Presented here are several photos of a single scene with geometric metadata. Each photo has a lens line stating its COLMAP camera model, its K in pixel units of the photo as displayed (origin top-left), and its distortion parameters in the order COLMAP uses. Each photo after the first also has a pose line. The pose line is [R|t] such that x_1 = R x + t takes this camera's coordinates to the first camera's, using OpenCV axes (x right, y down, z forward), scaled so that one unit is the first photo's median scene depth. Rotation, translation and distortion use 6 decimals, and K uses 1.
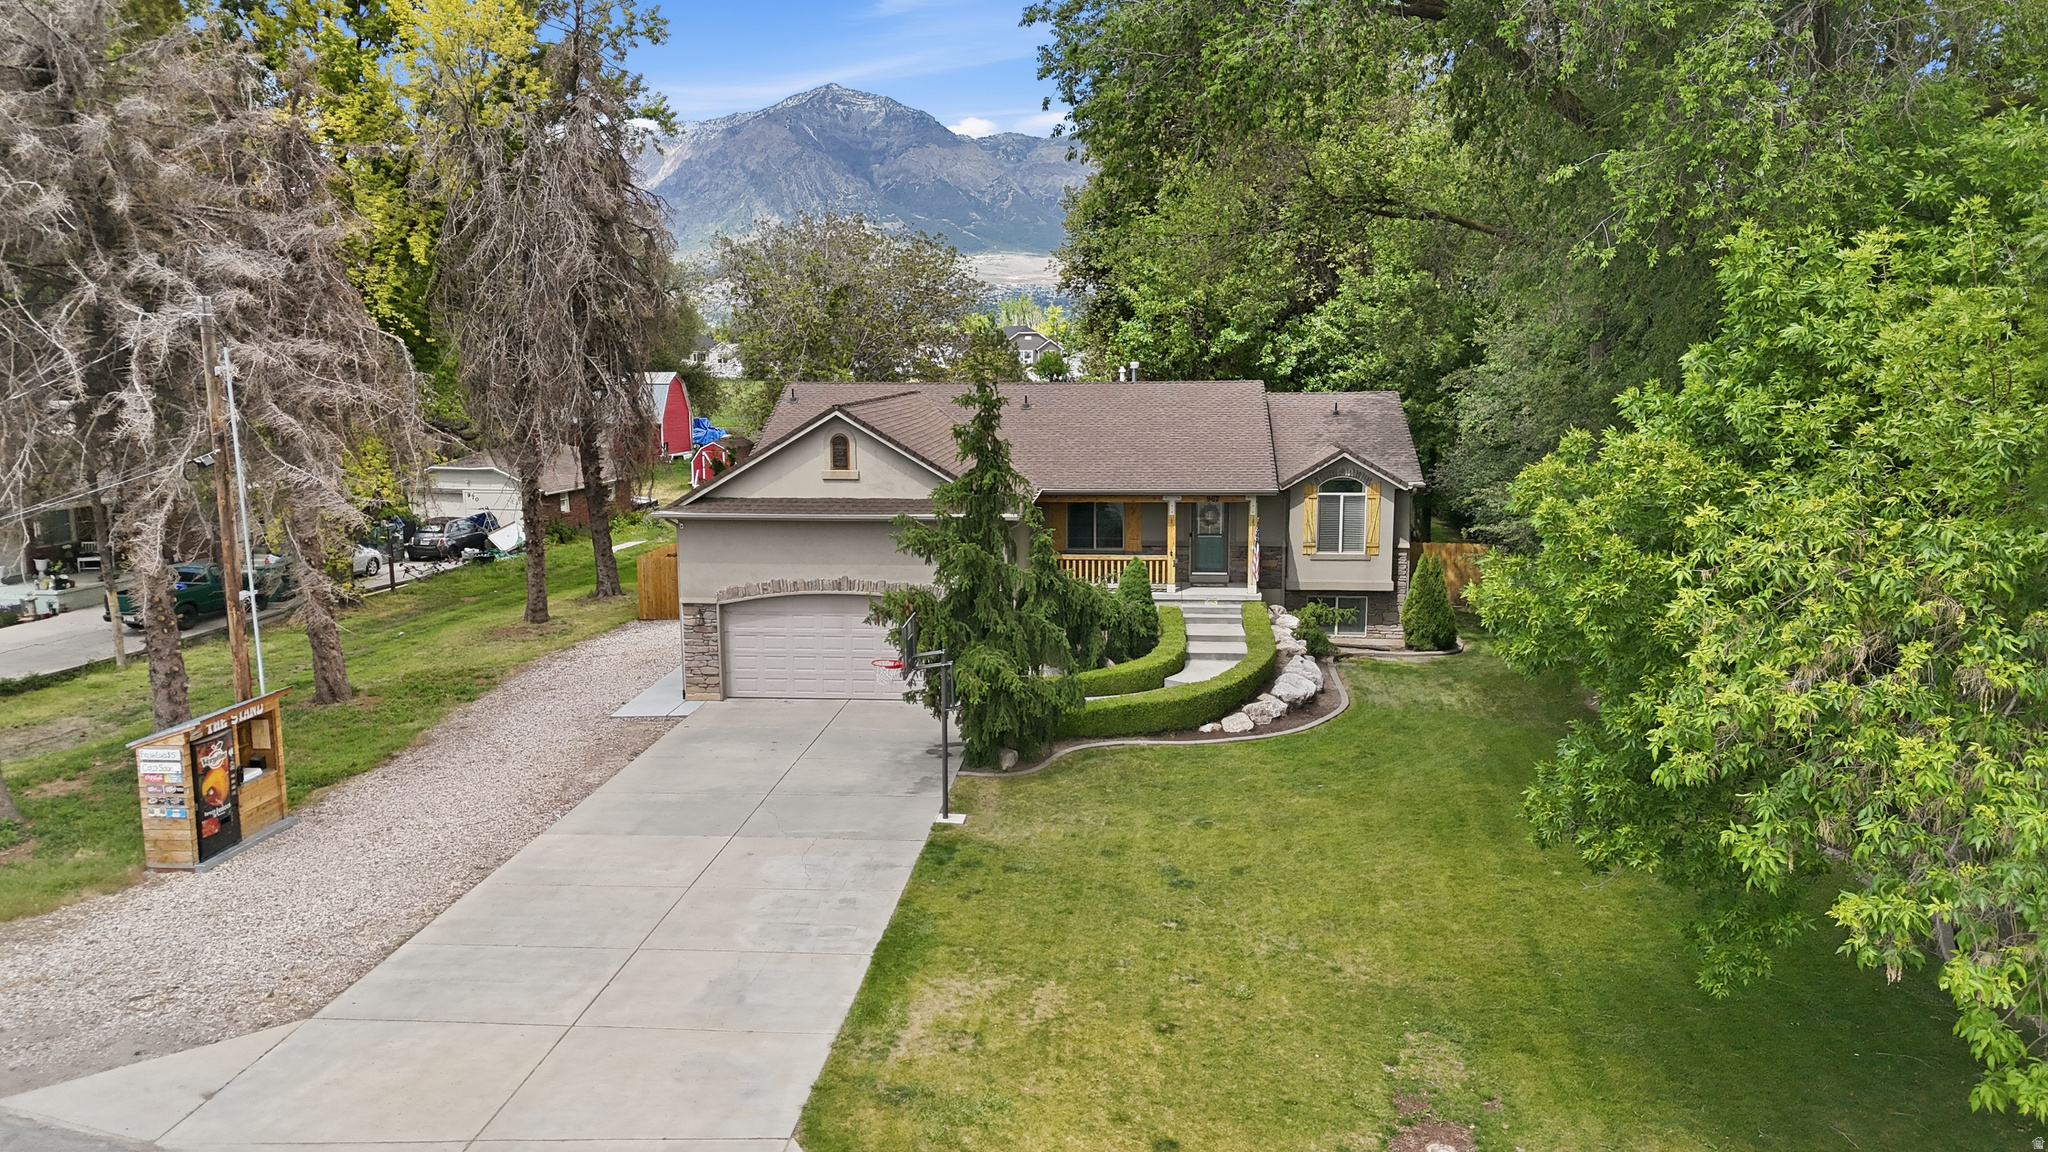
lens RADIAL K [[1503.2, 0, 1026.6], [0, 1503.2, 580.3], [0, 0, 1]] dist [0.051929, -0.025646]
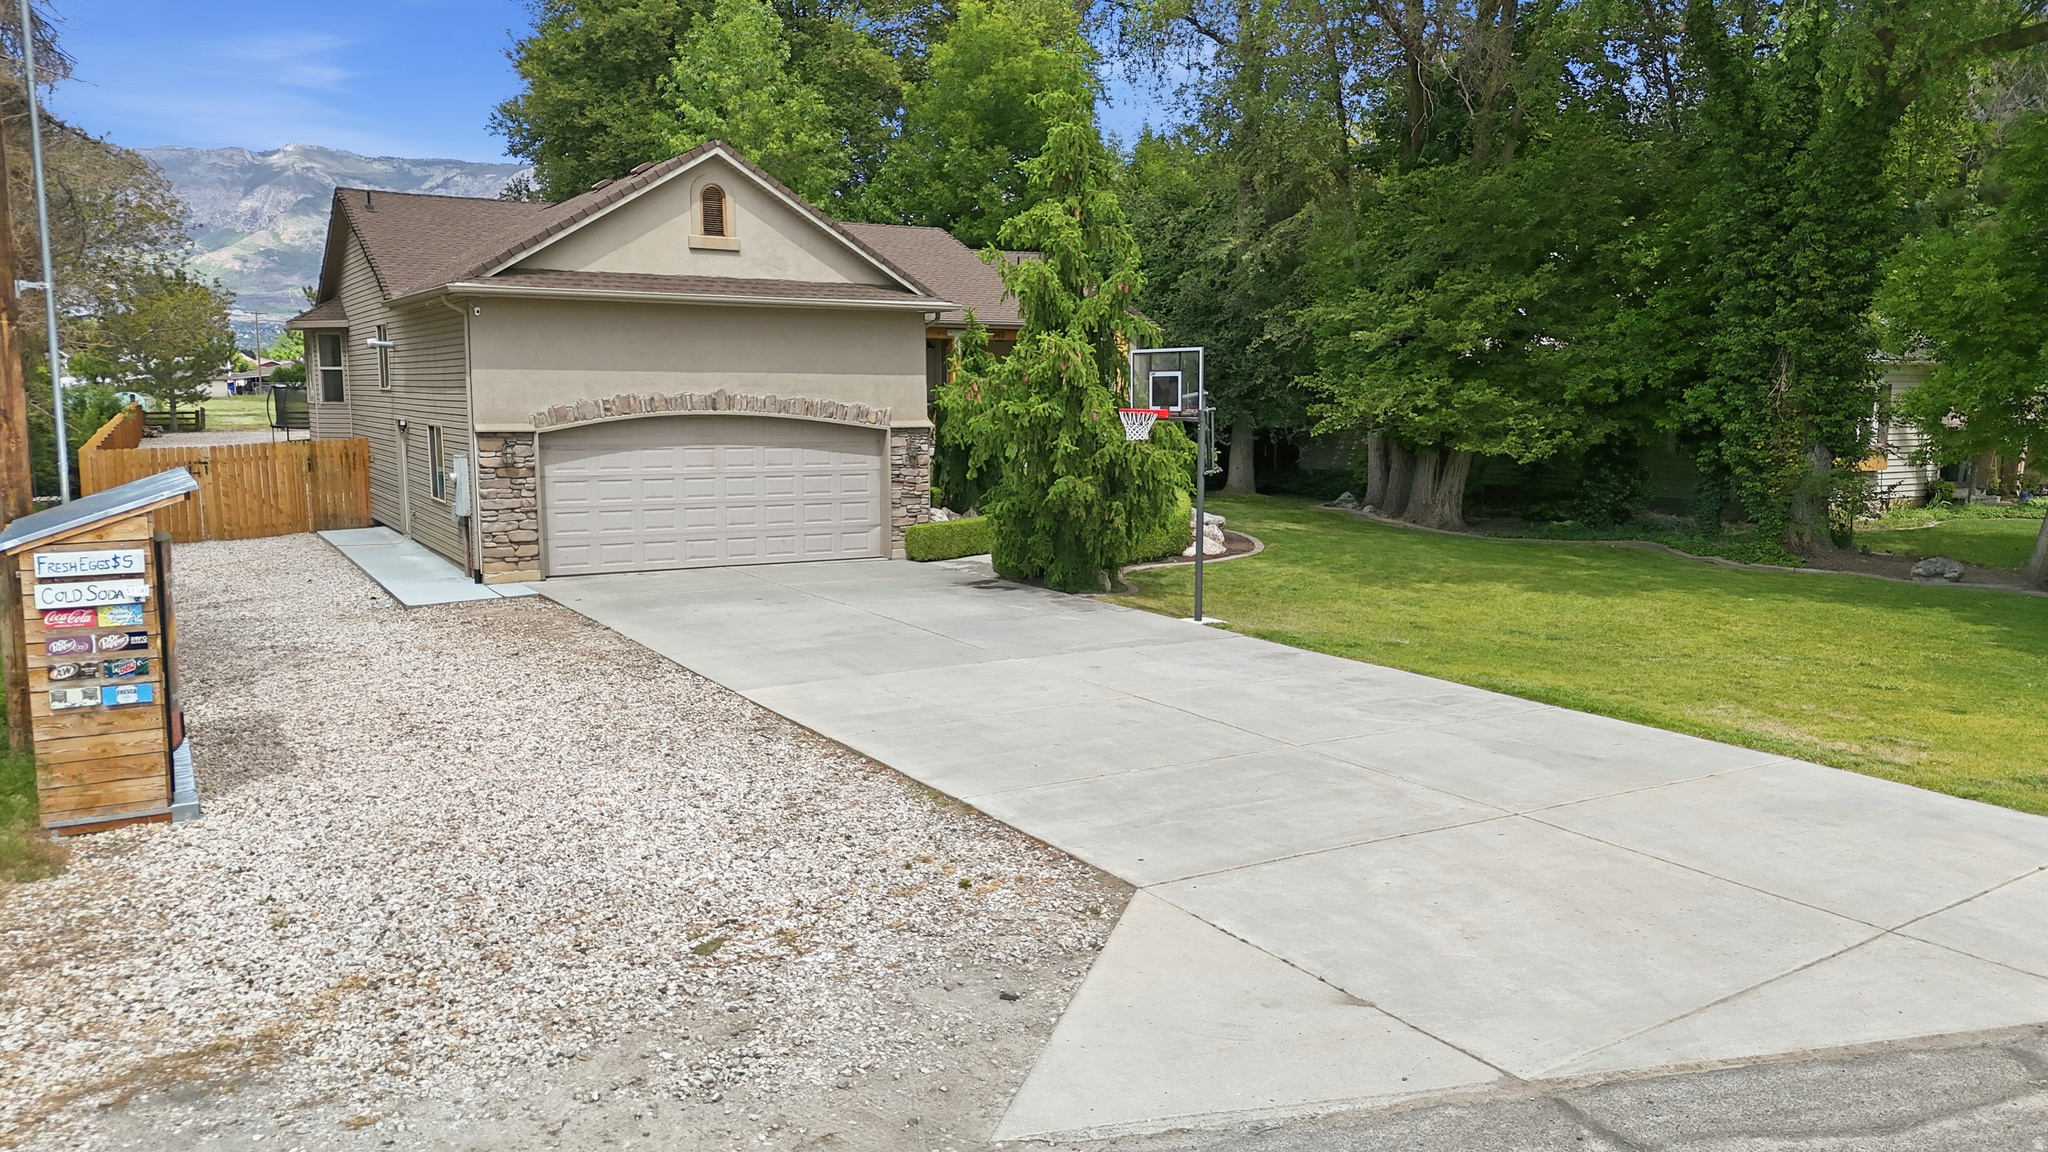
lens RADIAL K [[1503.2, 0, 1016.3], [0, 1503.2, 580.4], [0, 0, 1]] dist [0.051929, -0.025646]
pose [[0.811982, -0.070298, 0.579434, -0.573696], [0.087638, 0.996150, -0.001956, 0.136146], [-0.577066, 0.052368, 0.815017, 0.455090]]
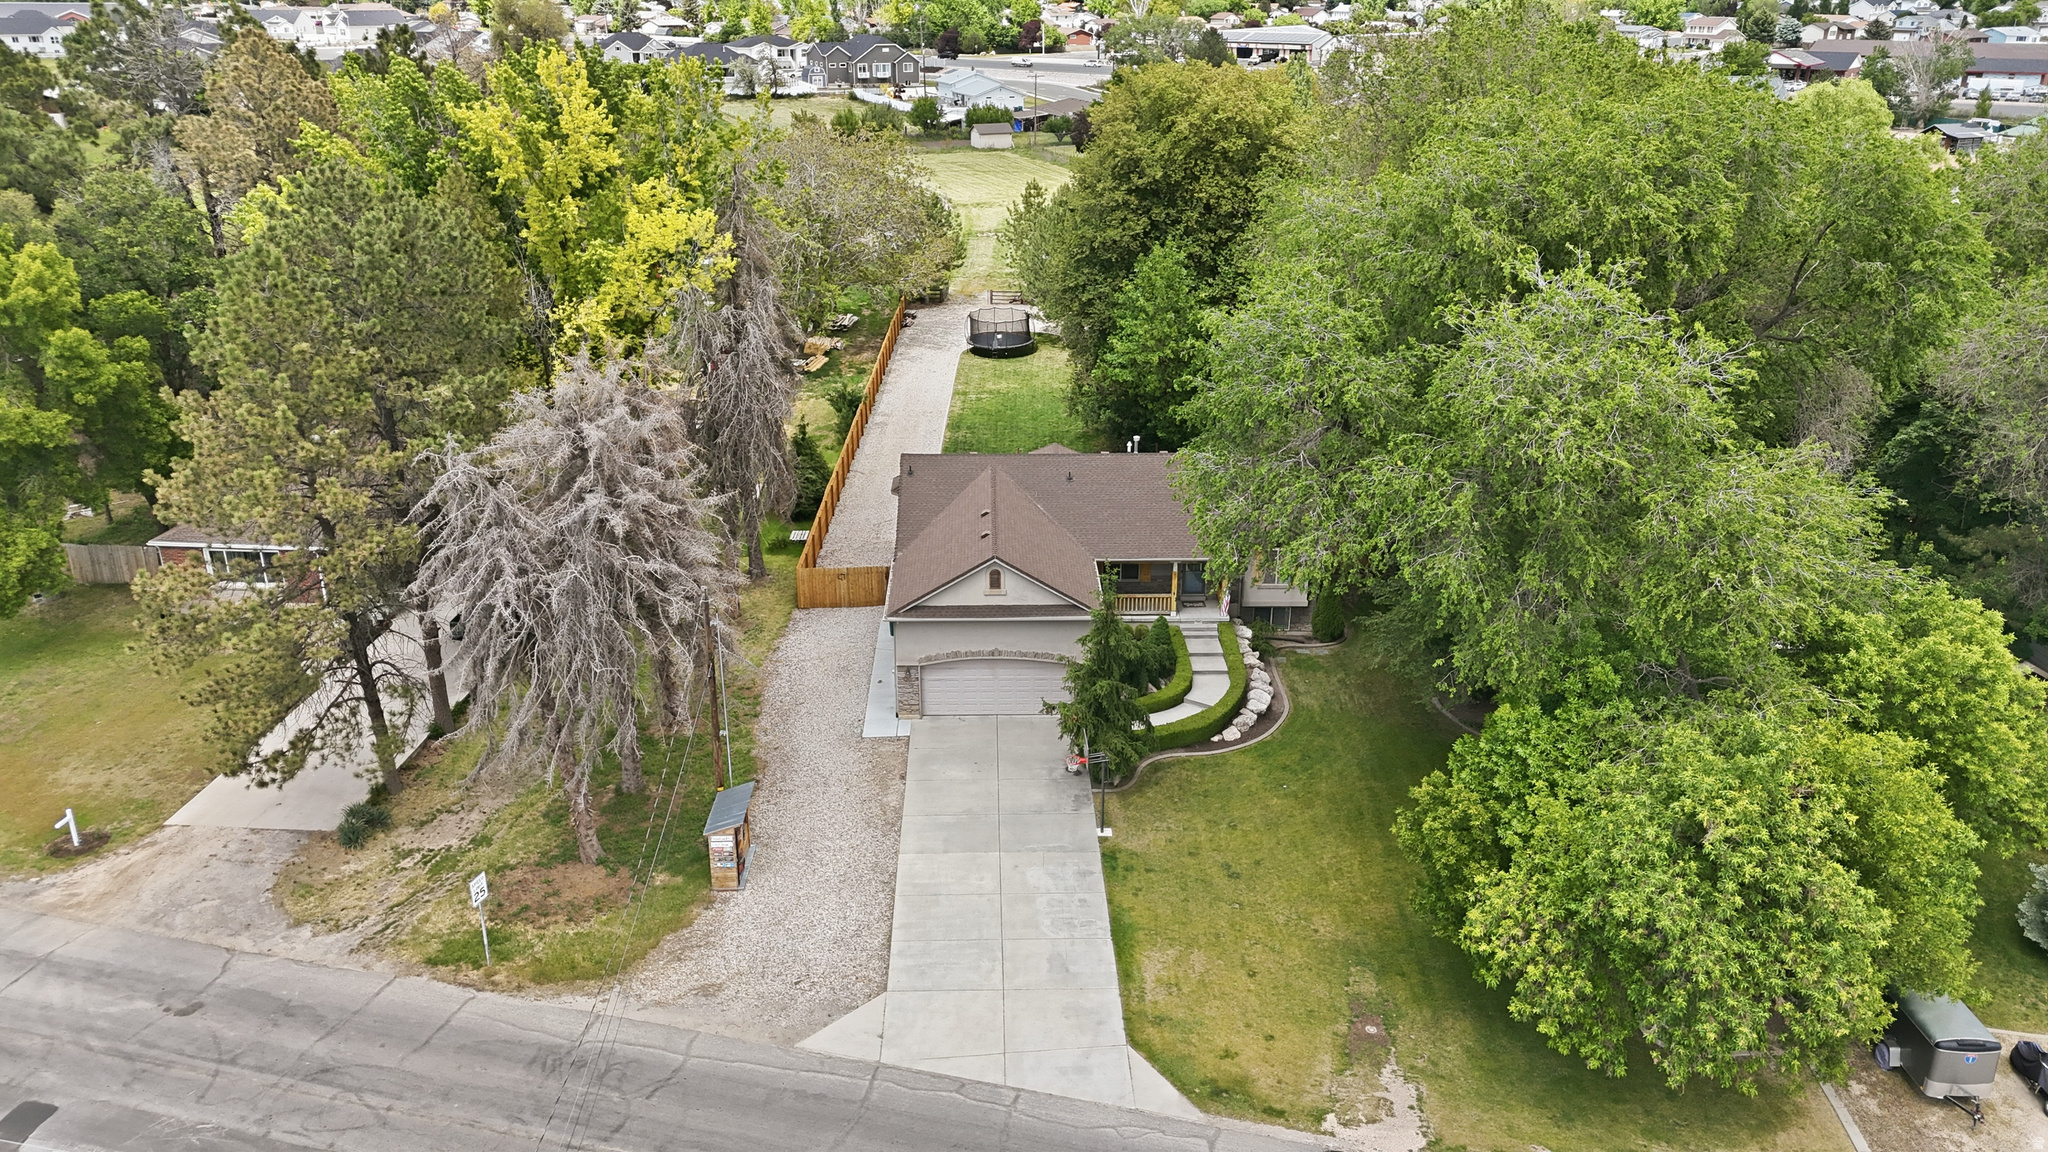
lens RADIAL K [[1503.2, 0, 1018.1], [0, 1503.2, 569.0], [0, 0, 1]] dist [0.051929, -0.025646]
pose [[0.993701, -0.034954, 0.106476, -0.363309], [0.009893, 0.973764, 0.227344, -0.623857], [-0.111629, -0.224859, 0.967976, -0.796055]]
